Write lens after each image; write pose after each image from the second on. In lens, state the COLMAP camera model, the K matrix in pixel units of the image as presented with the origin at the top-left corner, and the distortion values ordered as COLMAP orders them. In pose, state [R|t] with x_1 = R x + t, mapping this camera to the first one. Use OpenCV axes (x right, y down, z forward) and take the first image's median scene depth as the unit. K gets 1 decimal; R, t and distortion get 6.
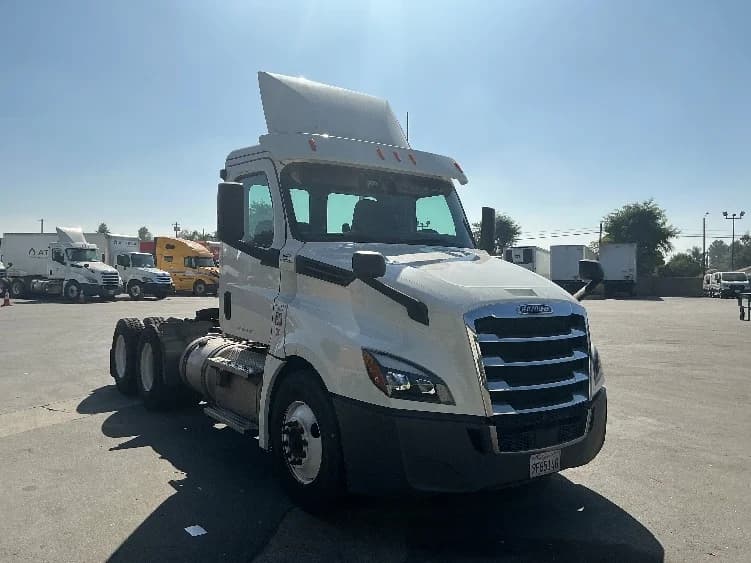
lens RADIAL K [[643.1, 0, 375.5], [0, 643.1, 281.5], [0, 0, 1]] dist [0.014231, 0.002619]
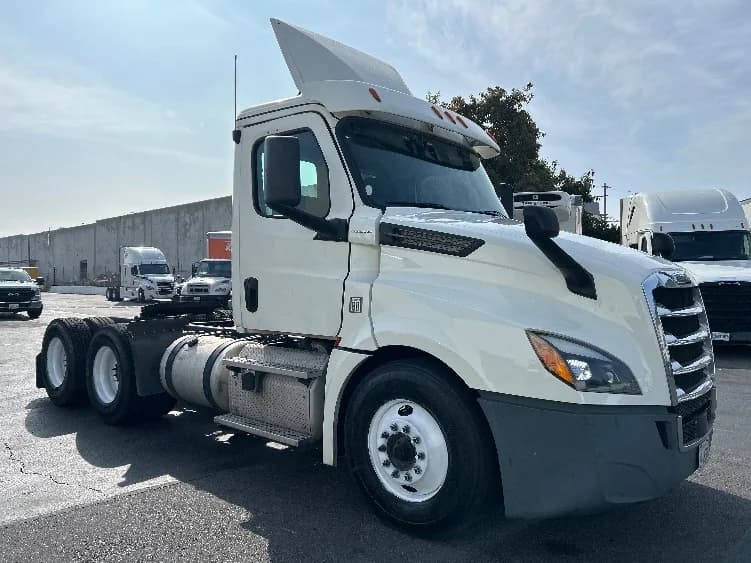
lens RADIAL K [[591.7, 0, 375.5], [0, 591.7, 281.5], [0, 0, 1]] dist [0.011186, 0.002844]
pose [[0.973217, -0.027173, 0.228276, -0.328411], [0.027394, 0.999622, 0.002202, 0.032872], [-0.228249, 0.004111, 0.973594, 0.296532]]
